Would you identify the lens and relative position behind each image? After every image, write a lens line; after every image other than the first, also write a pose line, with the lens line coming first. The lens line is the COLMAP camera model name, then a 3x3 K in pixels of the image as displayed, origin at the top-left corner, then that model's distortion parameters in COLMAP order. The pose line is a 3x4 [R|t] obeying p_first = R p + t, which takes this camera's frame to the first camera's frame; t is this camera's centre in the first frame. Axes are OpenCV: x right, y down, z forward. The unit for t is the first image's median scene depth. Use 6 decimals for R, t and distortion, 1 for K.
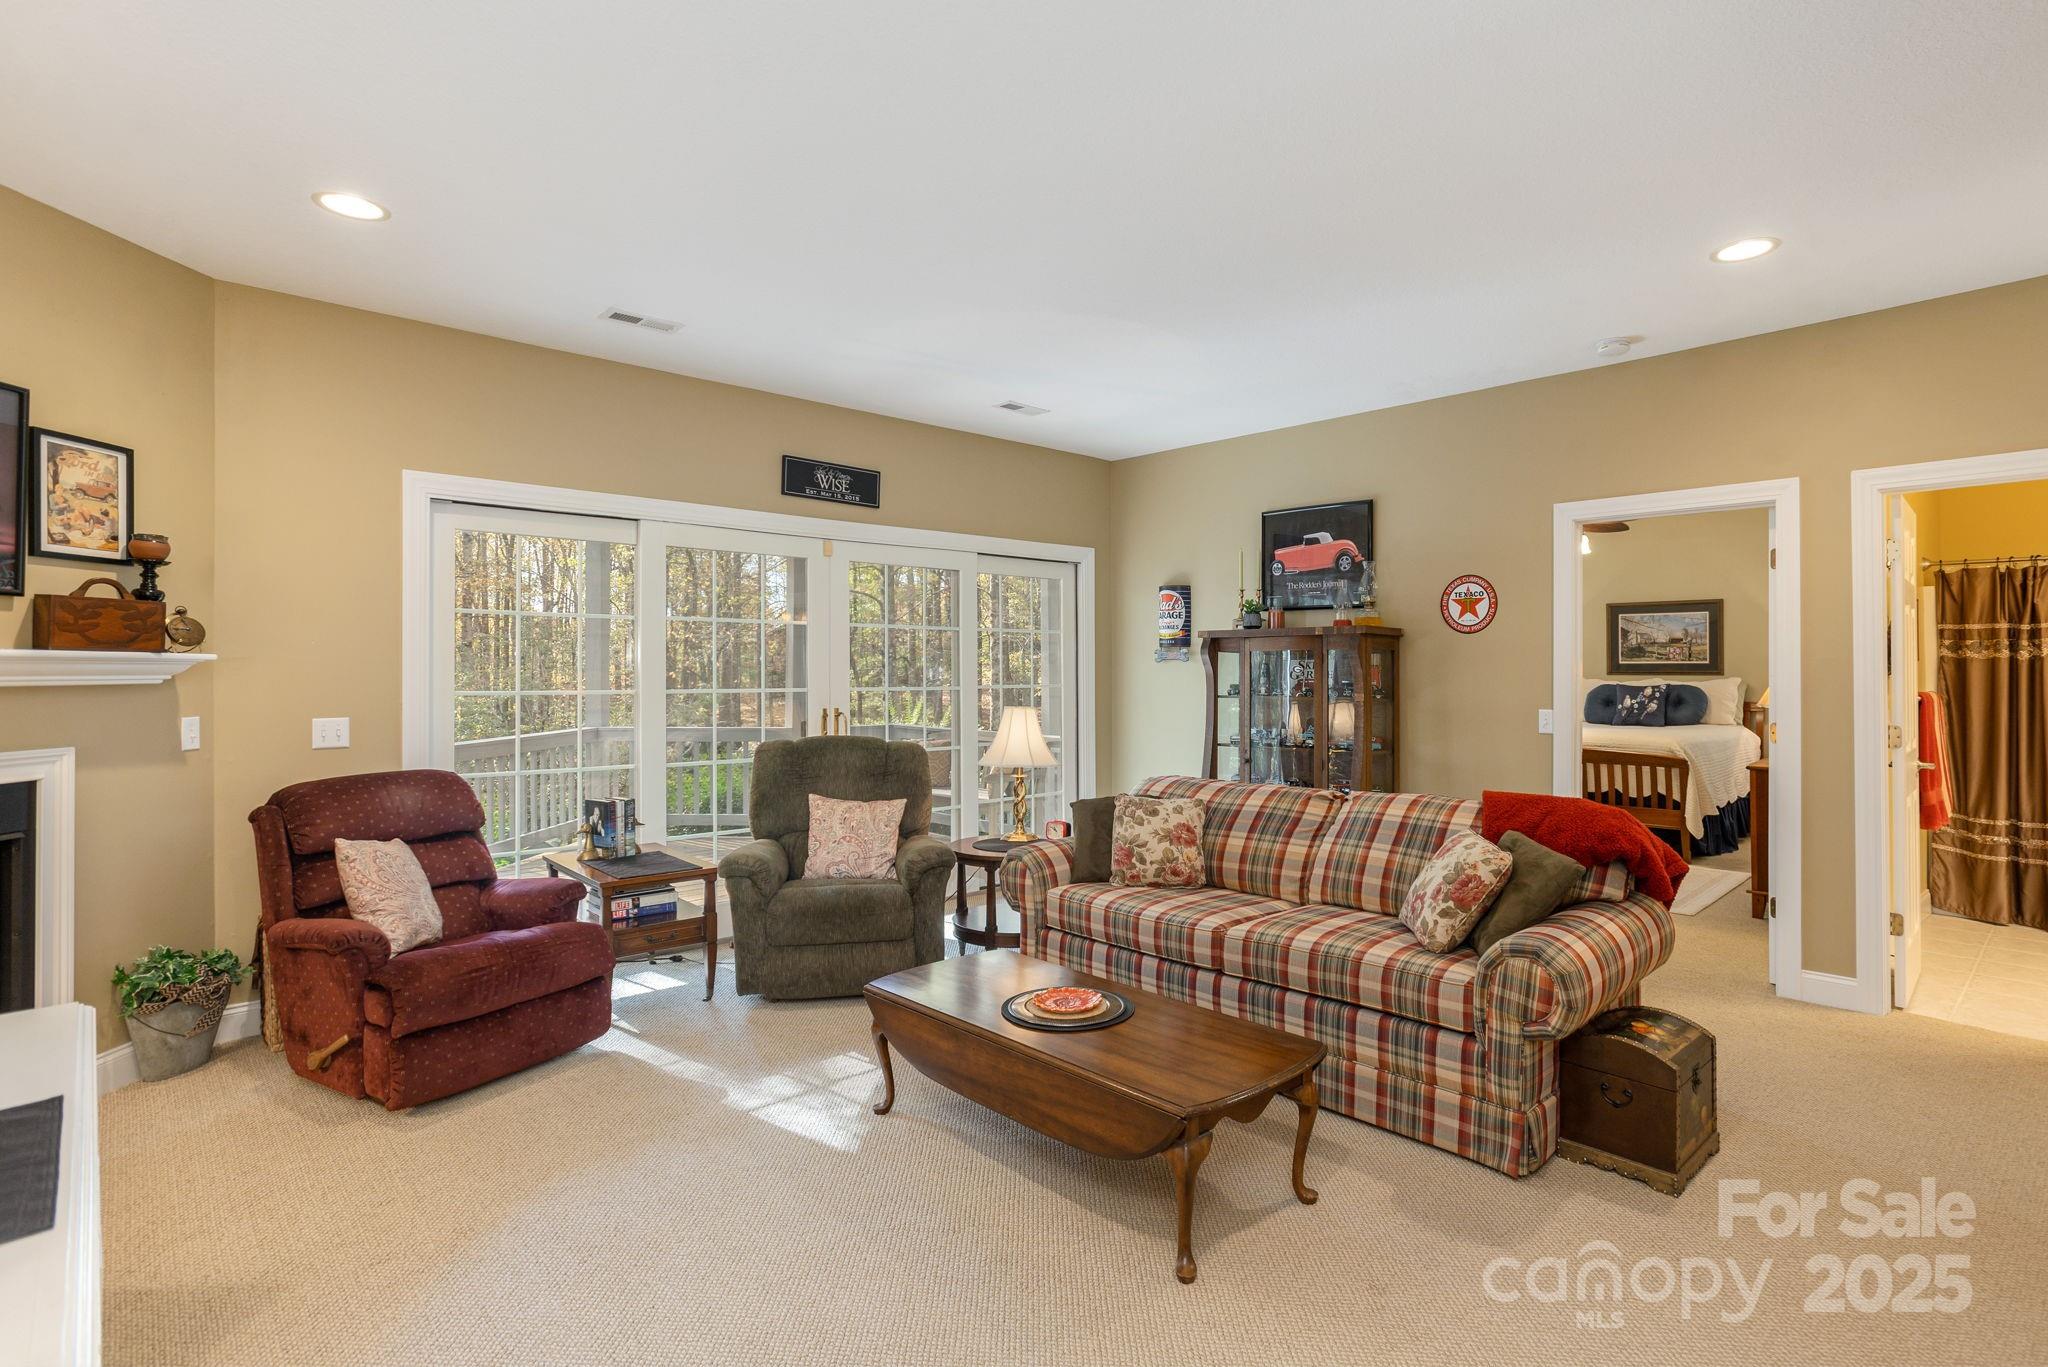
lens RADIAL K [[1027.2, 0, 1025.1], [0, 1027.2, 661.1], [0, 0, 1]] dist [-0.000709, 0.000560]
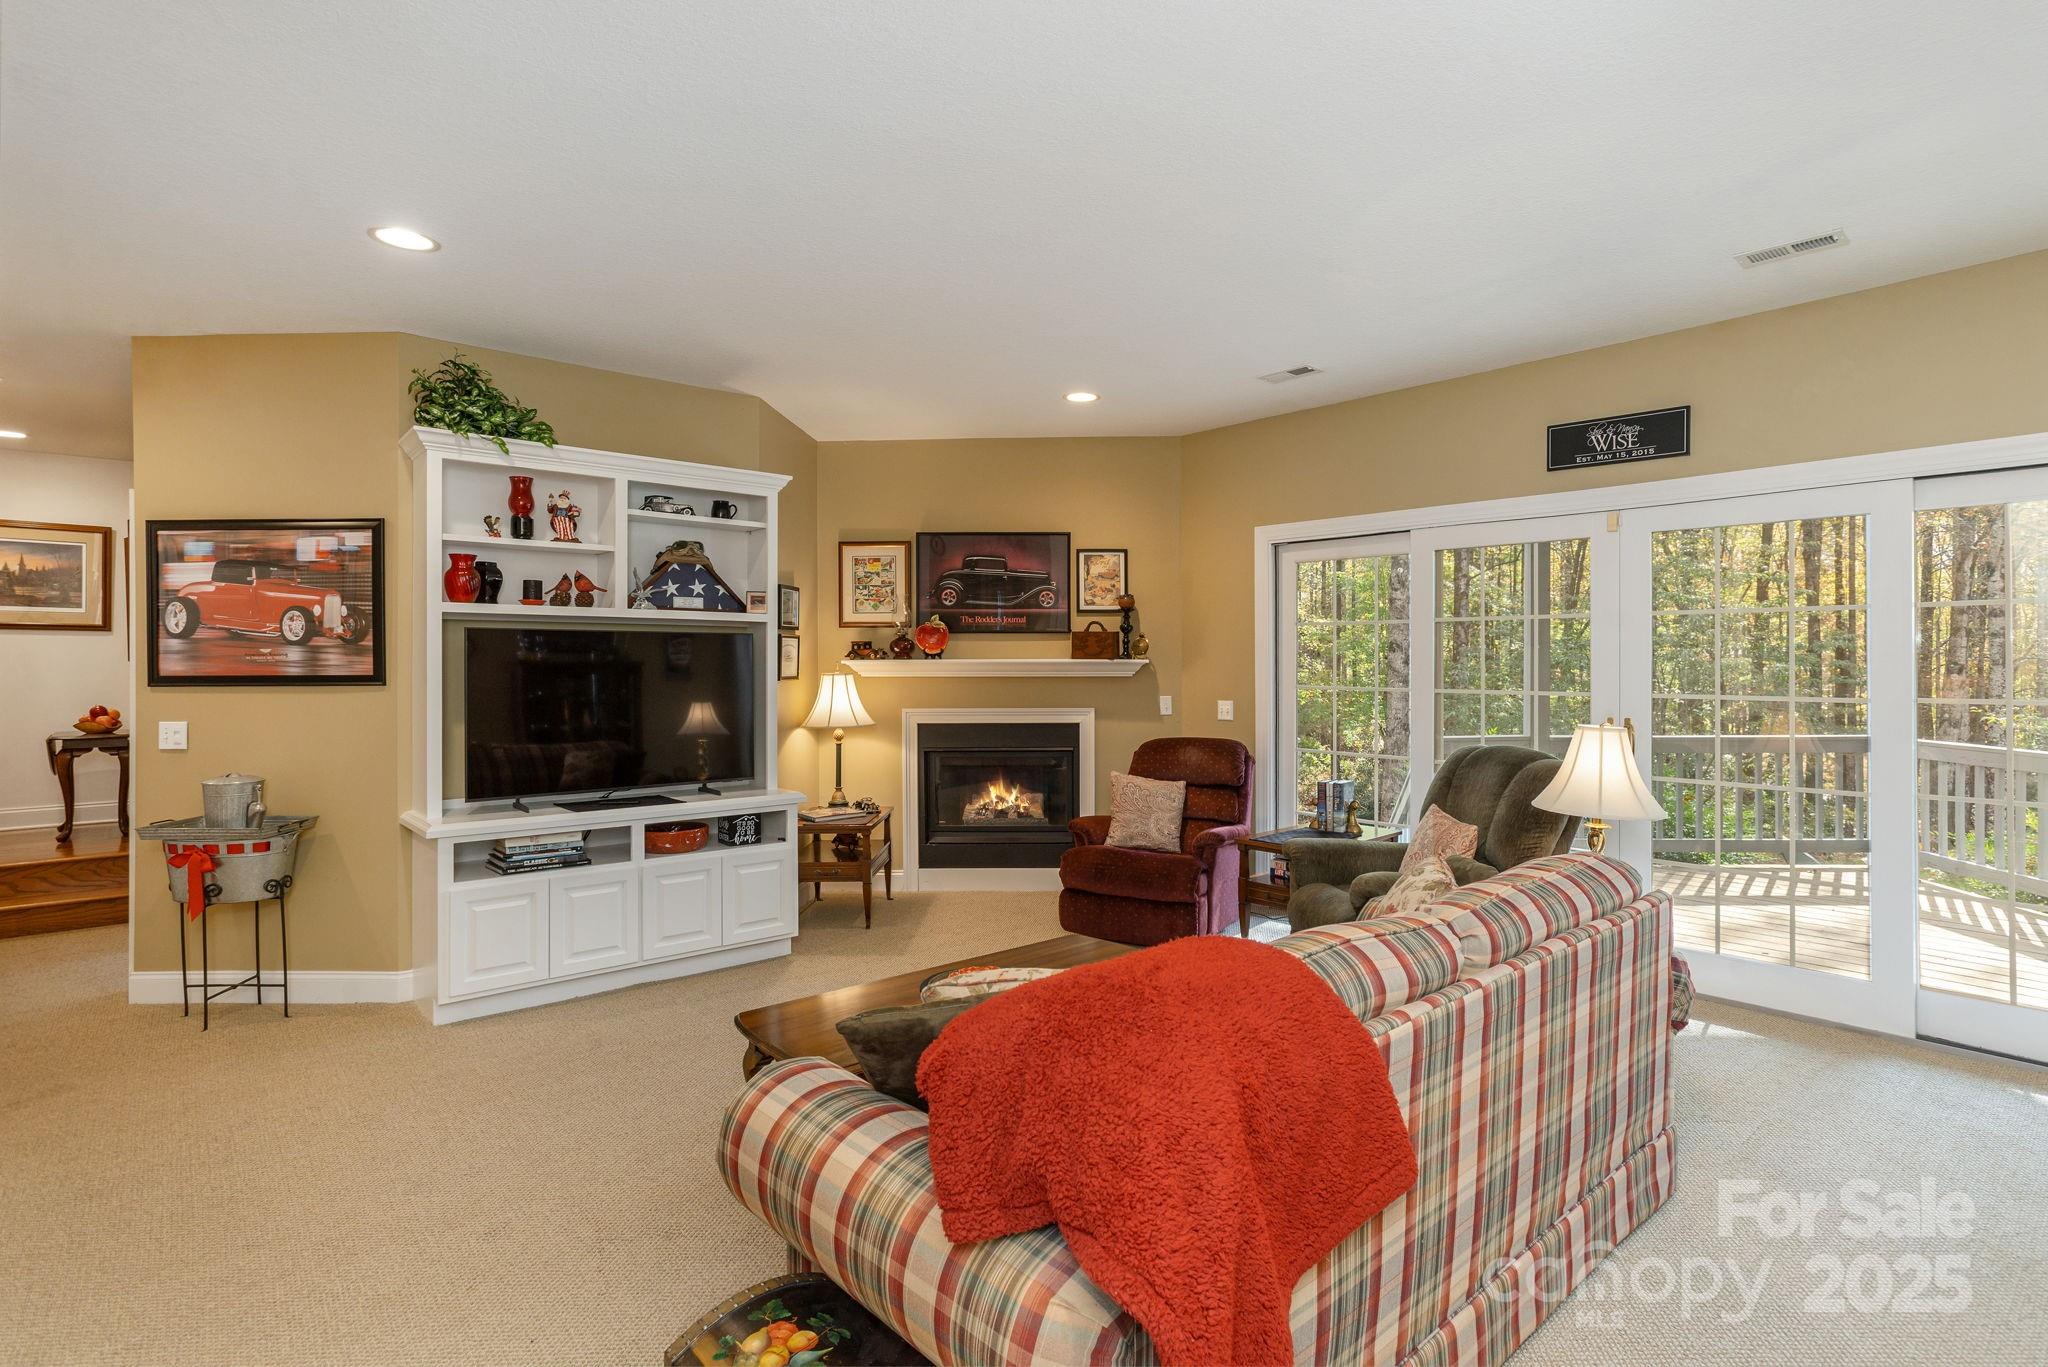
lens RADIAL K [[1027.2, 0, 1025.1], [0, 1027.2, 661.1], [0, 0, 1]] dist [-0.000709, 0.000560]
pose [[-0.025838, -0.005182, -0.999653, 0.994733], [0.003429, 0.999980, -0.005272, 0.003975], [0.999660, -0.003564, -0.025819, 0.880404]]
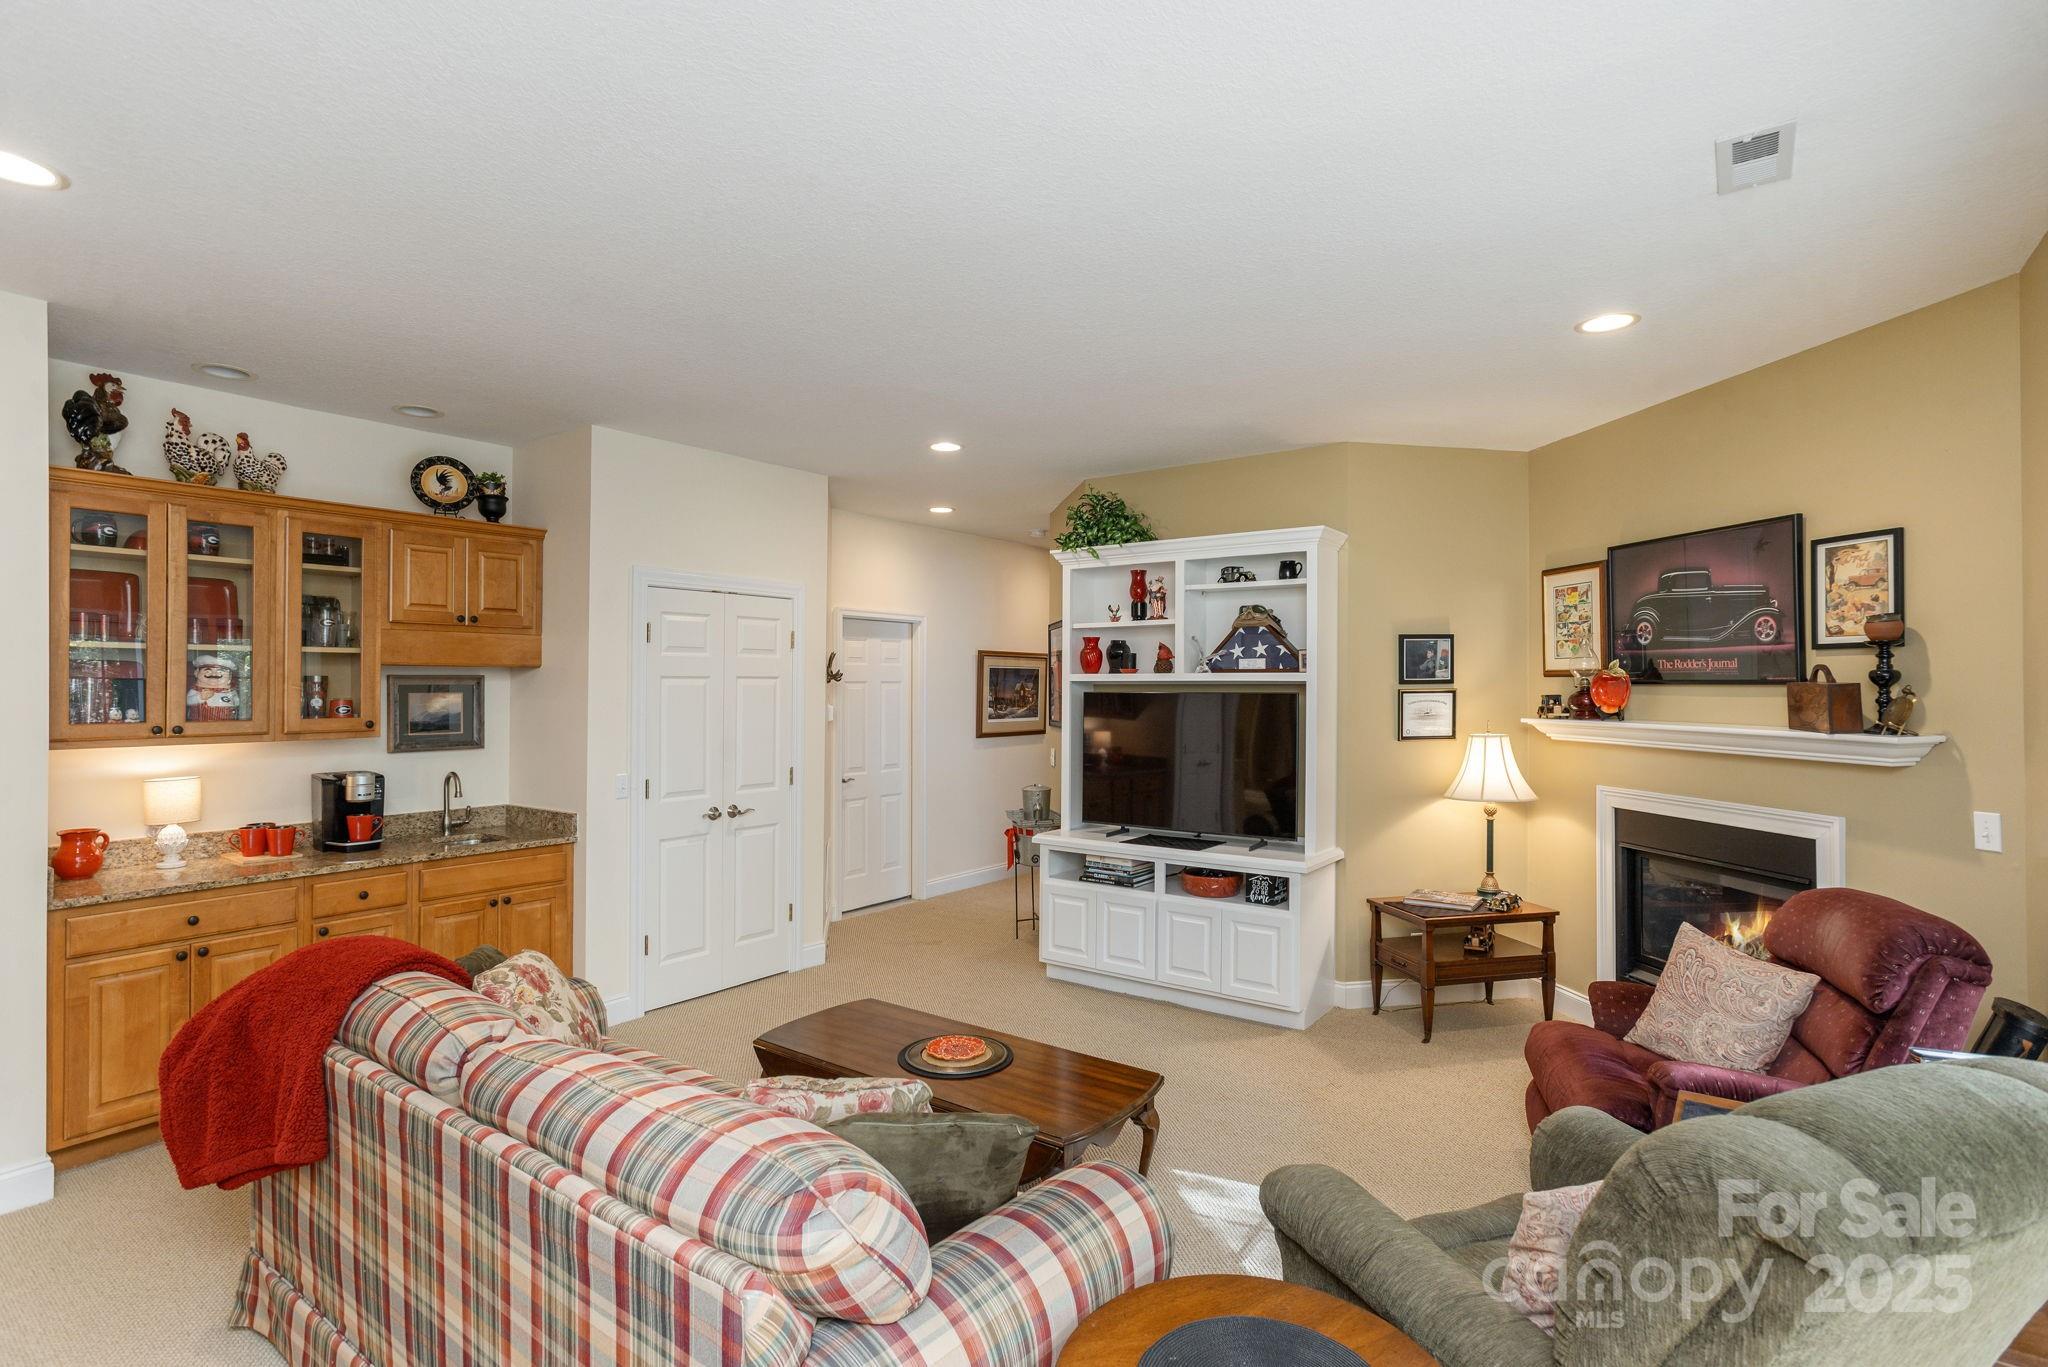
lens RADIAL K [[972.0, 0, 1024.0], [0, 972.0, 683.5], [0, 0, 1]] dist [0.000556, 0.000487]
pose [[-0.975128, 0.000831, -0.221642, 0.158551], [0.002294, 0.999977, -0.006343, -0.053748], [0.221632, -0.006694, -0.975107, 1.754102]]
